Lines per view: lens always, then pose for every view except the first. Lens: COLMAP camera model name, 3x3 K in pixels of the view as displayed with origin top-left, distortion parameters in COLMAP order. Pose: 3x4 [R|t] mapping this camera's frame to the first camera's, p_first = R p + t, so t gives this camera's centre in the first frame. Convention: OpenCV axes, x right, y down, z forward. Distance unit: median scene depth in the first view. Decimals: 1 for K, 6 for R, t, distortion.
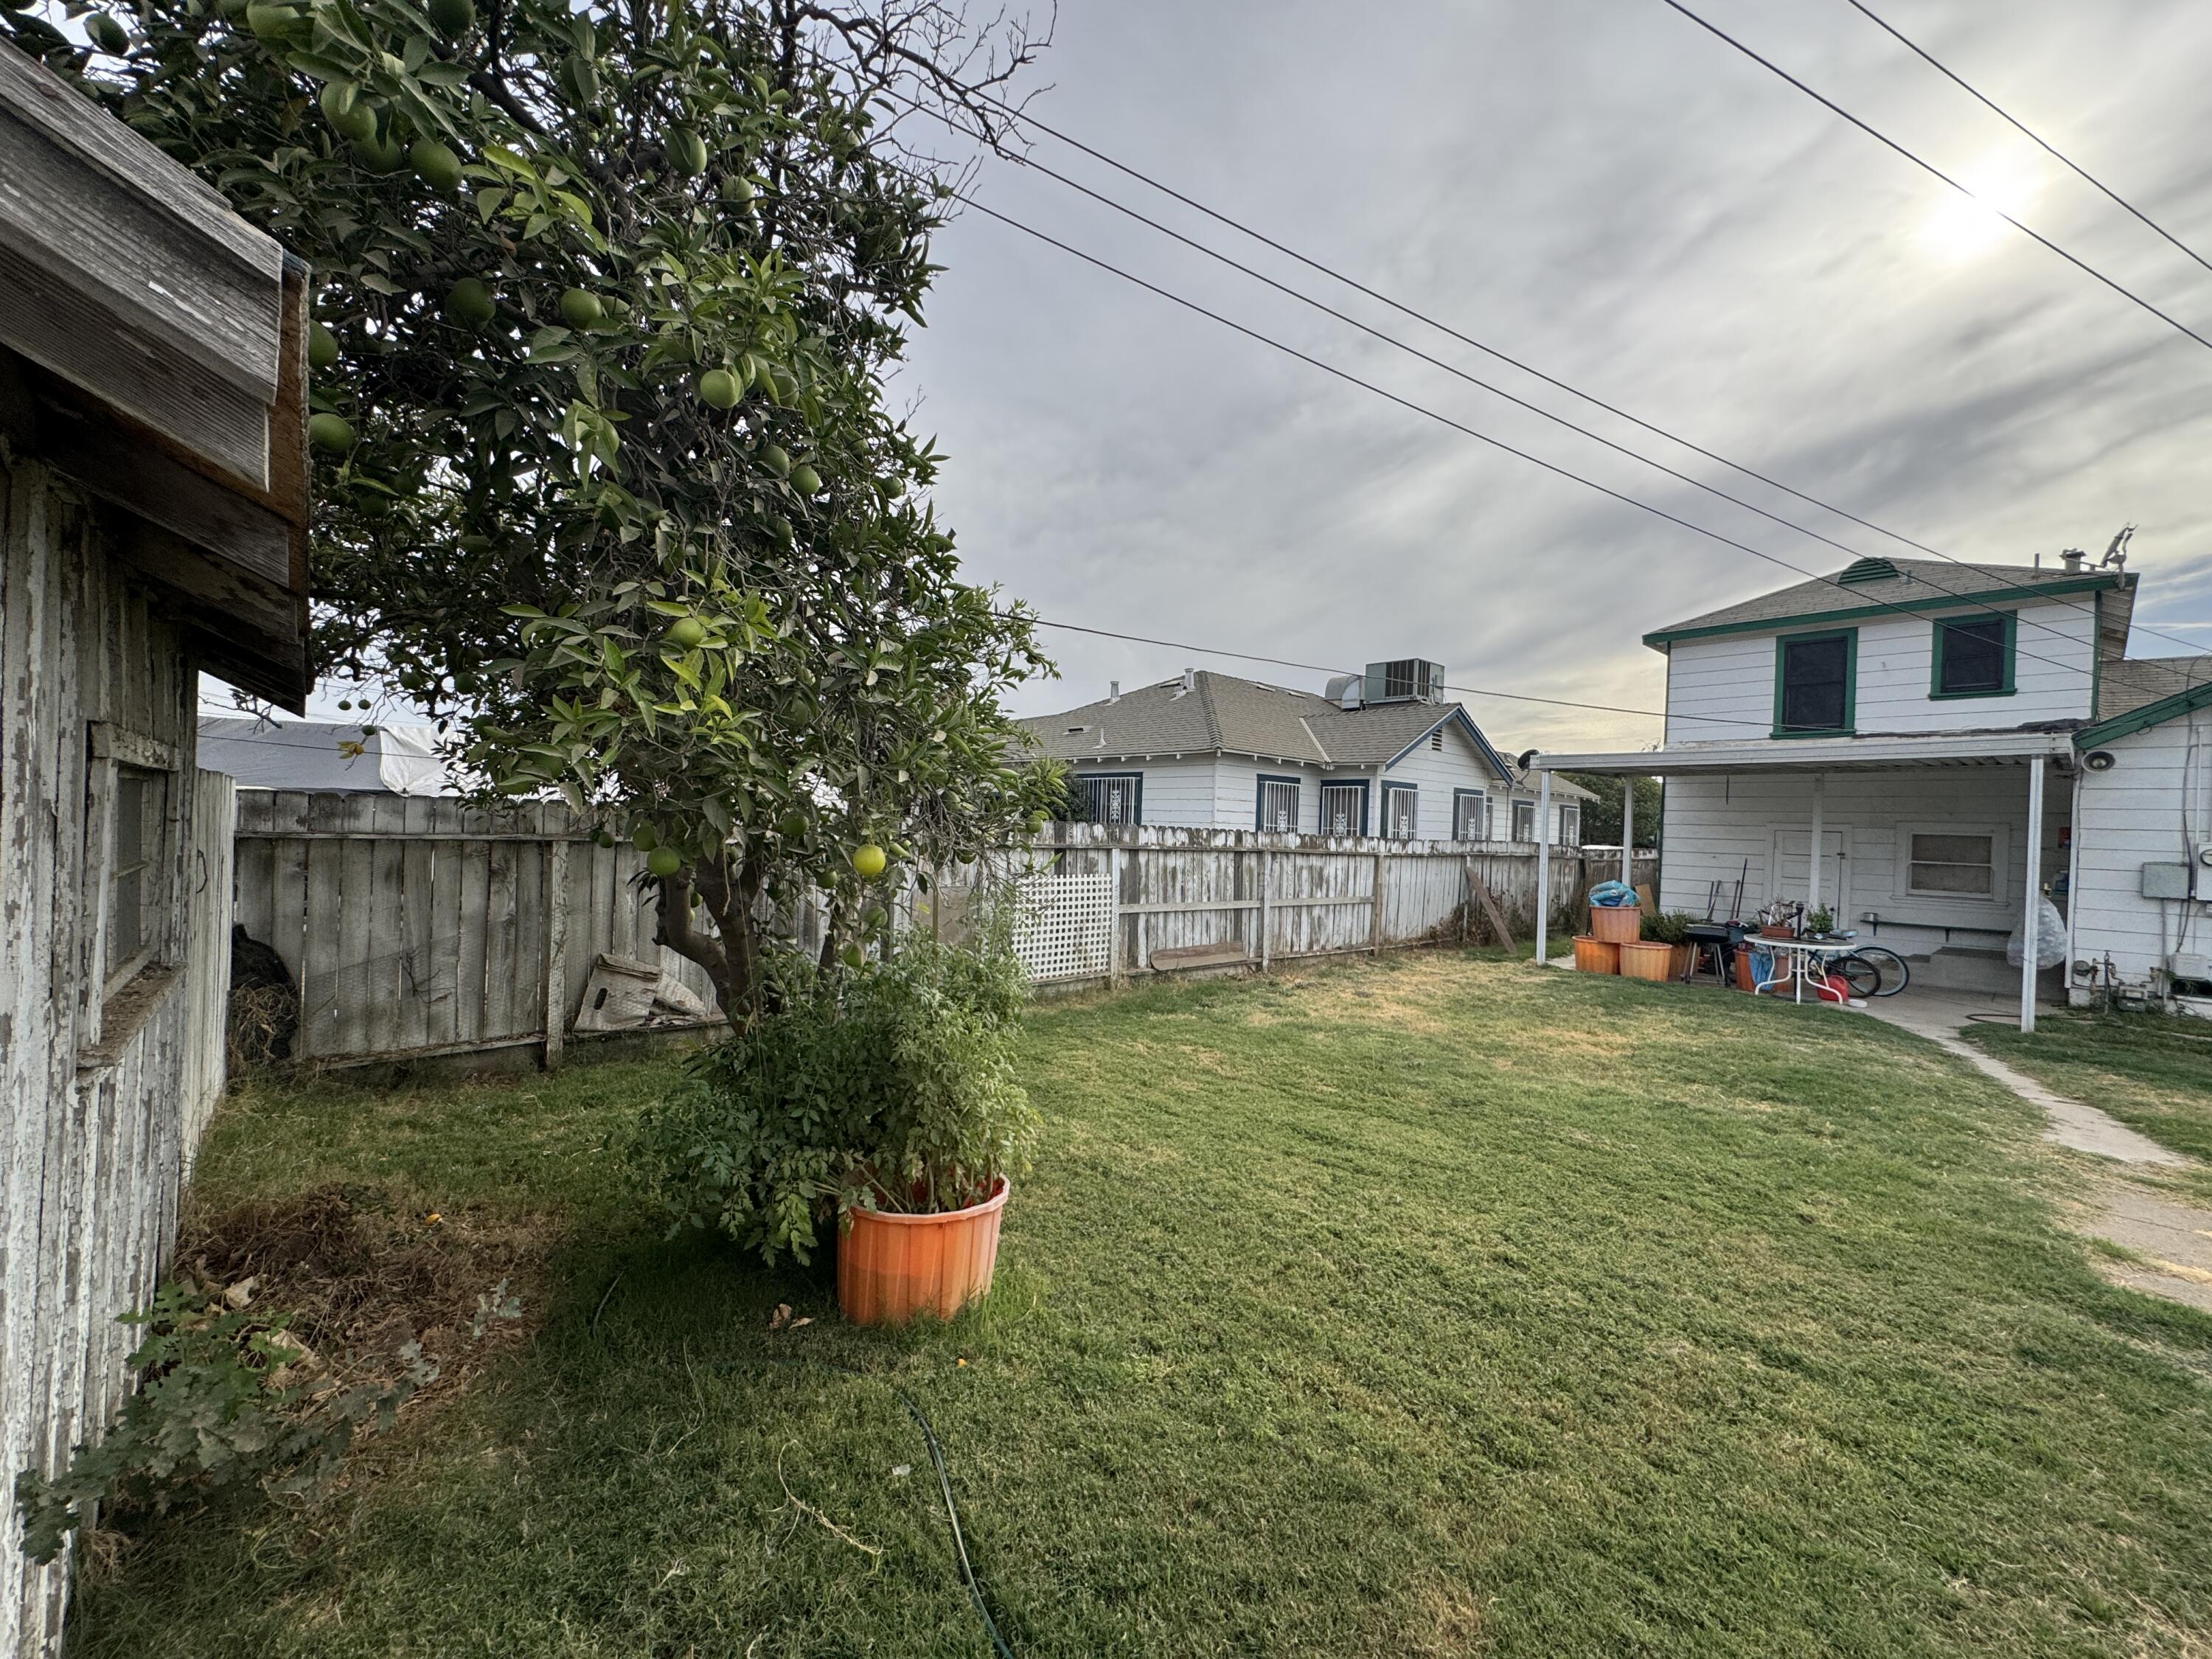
lens RADIAL K [[884.9, 0, 1105.2], [0, 884.9, 828.0], [0, 0, 1]] dist [-0.002404, 0.000546]
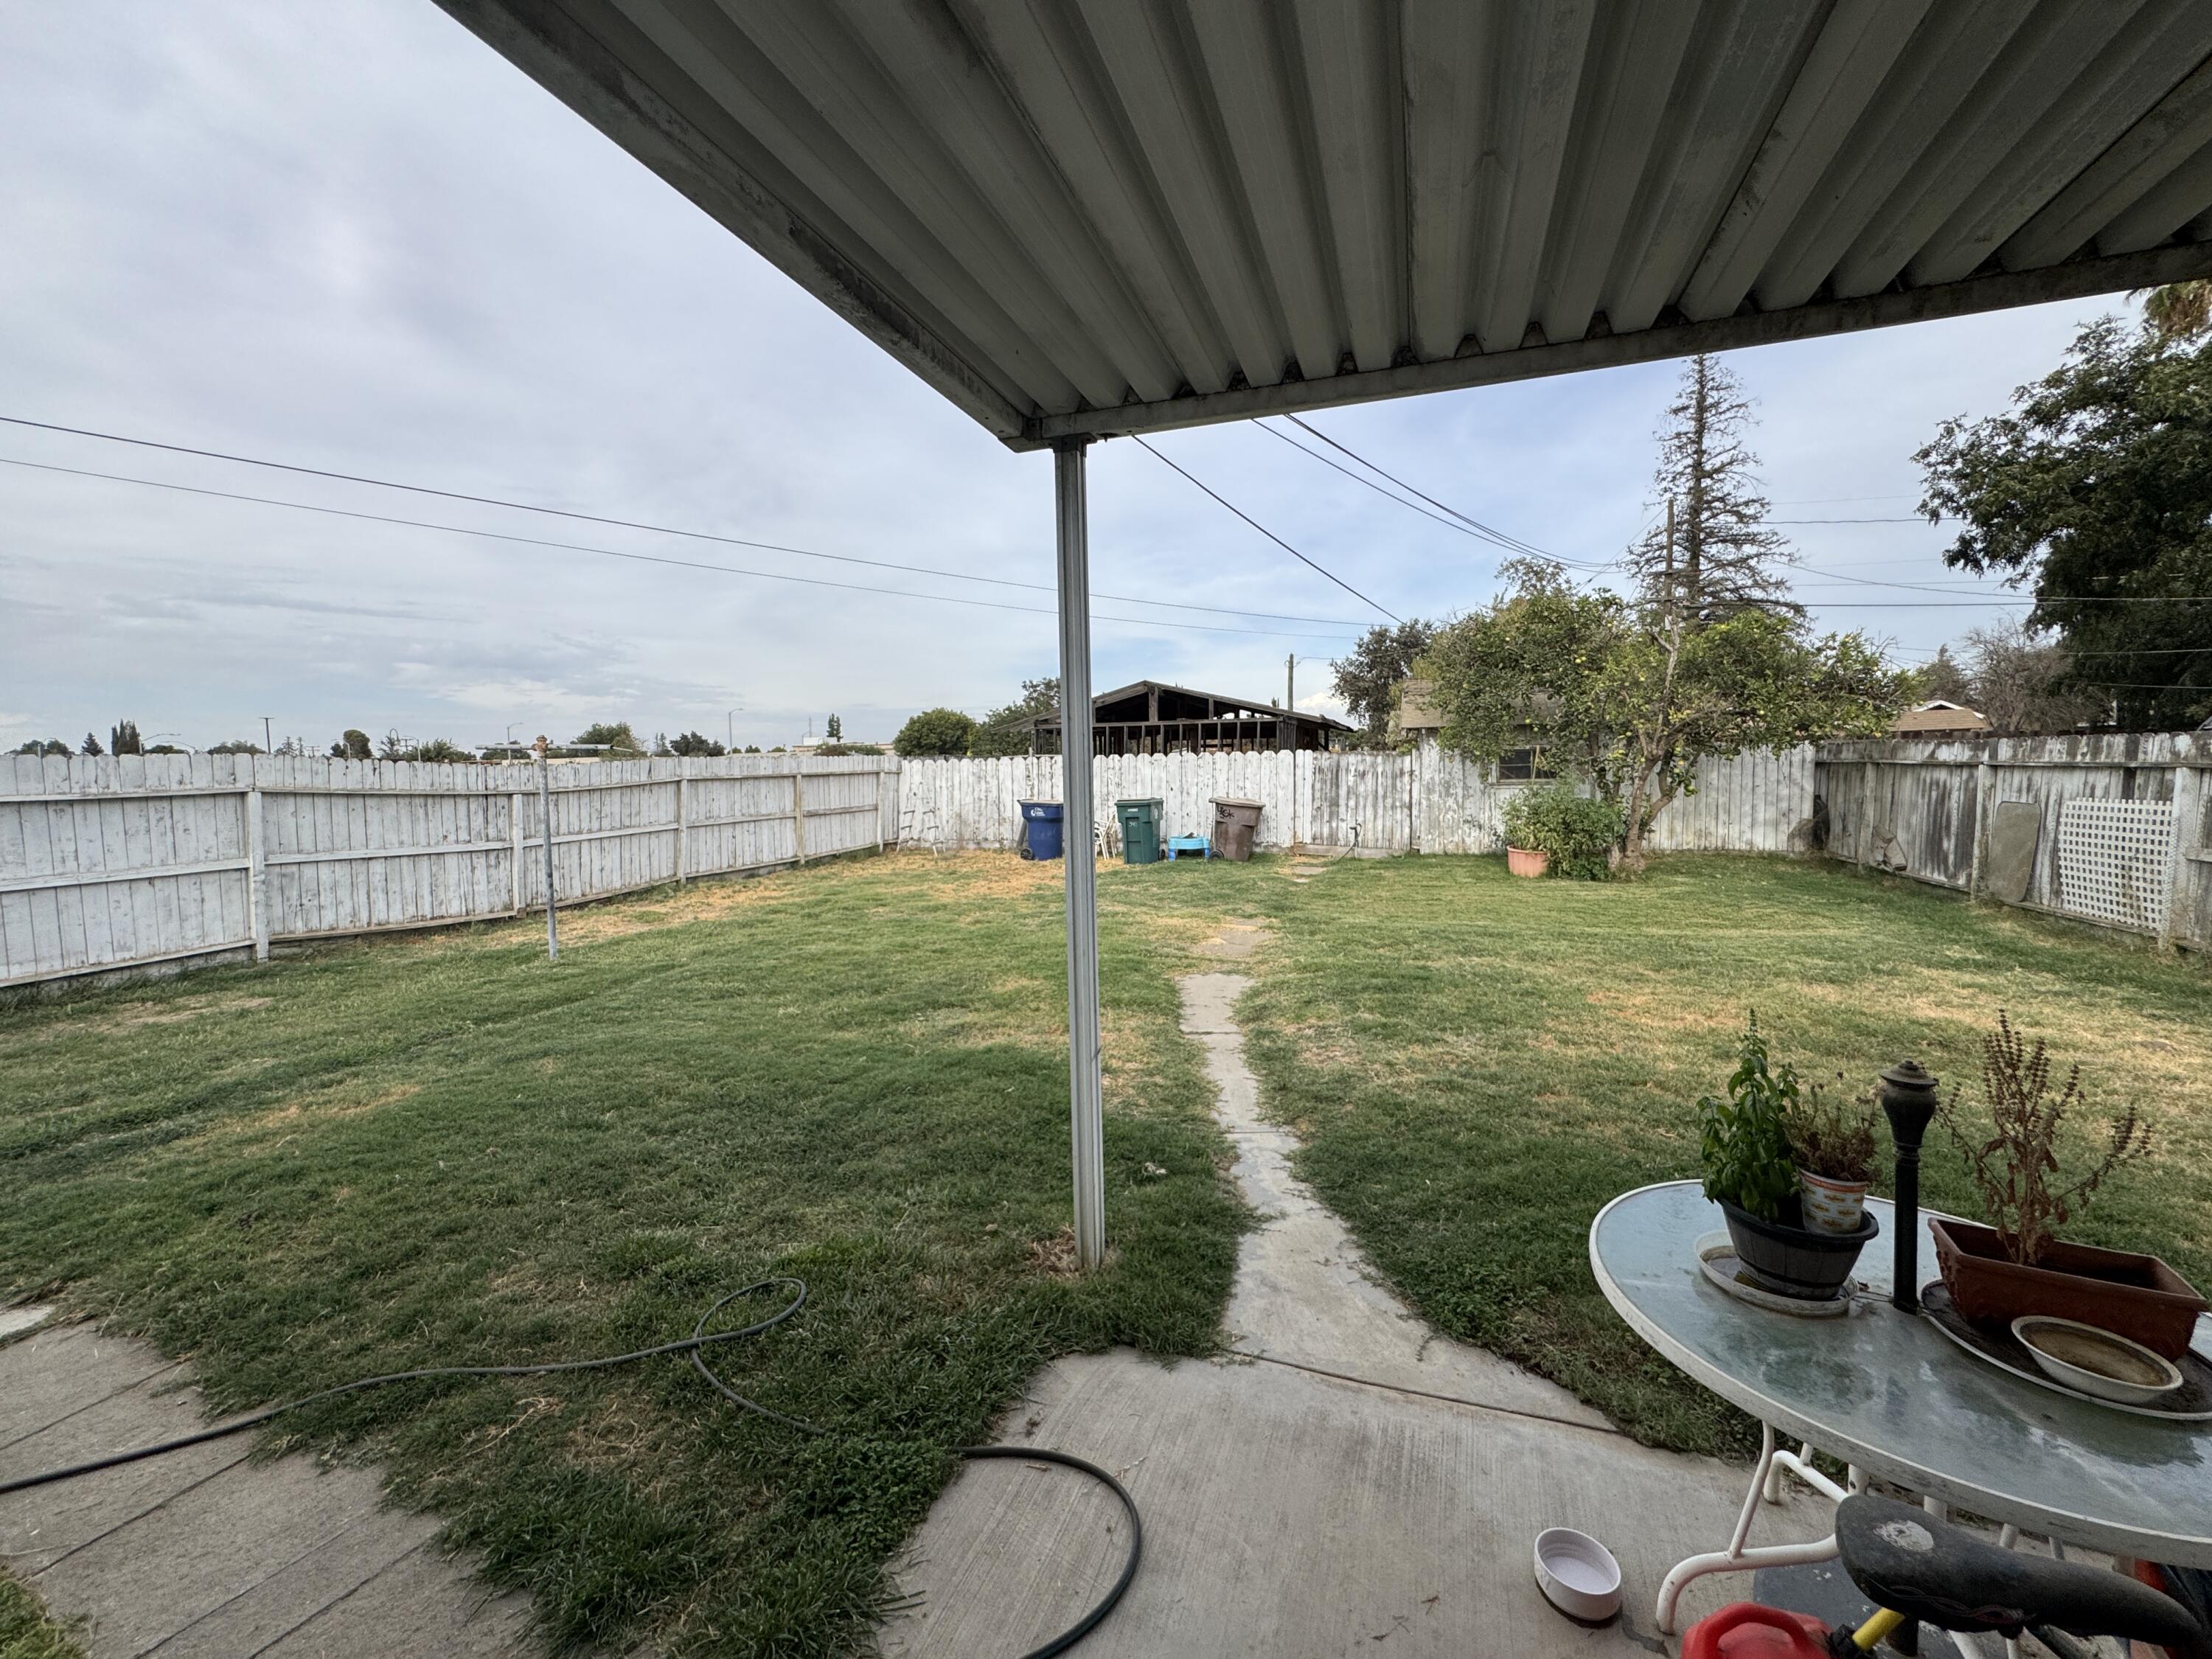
lens RADIAL K [[881.6, 0, 1106.8], [0, 881.6, 824.3], [0, 0, 1]] dist [-0.000671, 0.000360]
pose [[-0.884307, 0.016048, -0.466629, 0.984193], [-0.010664, 0.998454, 0.054547, 0.034334], [0.466783, 0.053213, -0.882769, 1.064067]]
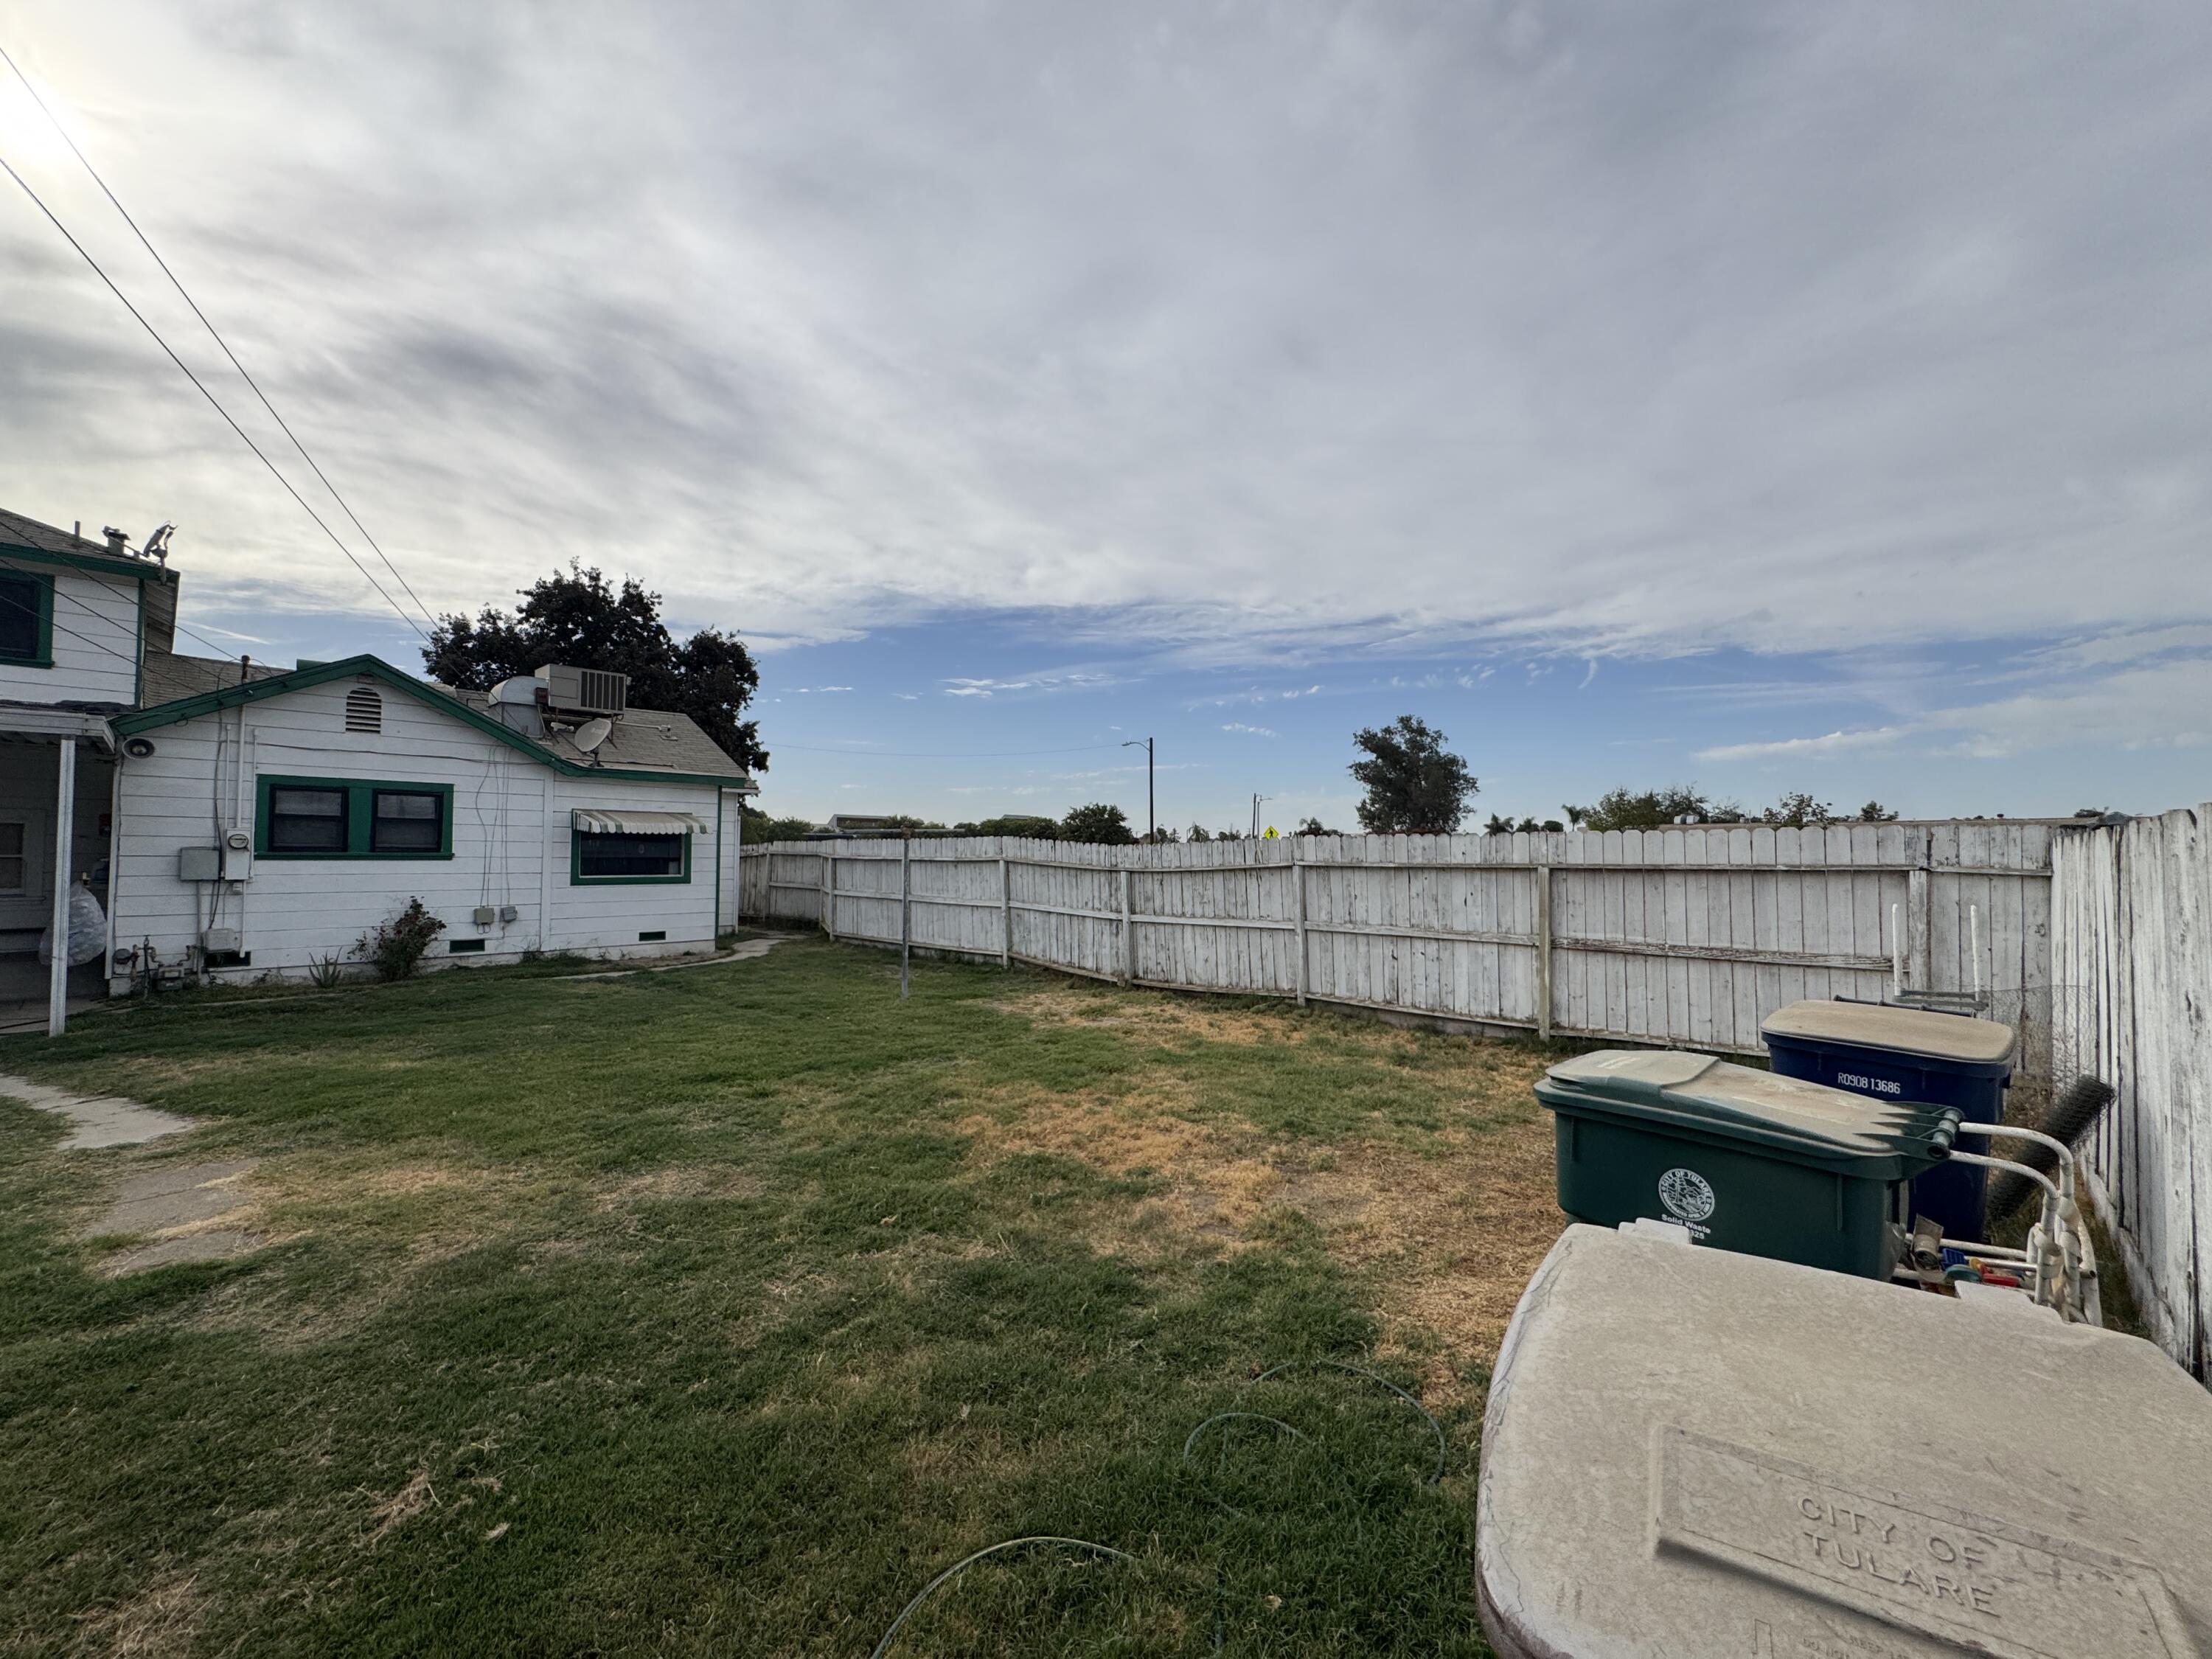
lens RADIAL K [[884.9, 0, 1105.2], [0, 884.9, 828.0], [0, 0, 1]] dist [-0.002404, 0.000546]
pose [[-0.090221, -0.007679, 0.995892, 0.024545], [-0.006903, 0.999951, 0.007085, 0.000523], [-0.995898, -0.006236, -0.090270, -0.004487]]
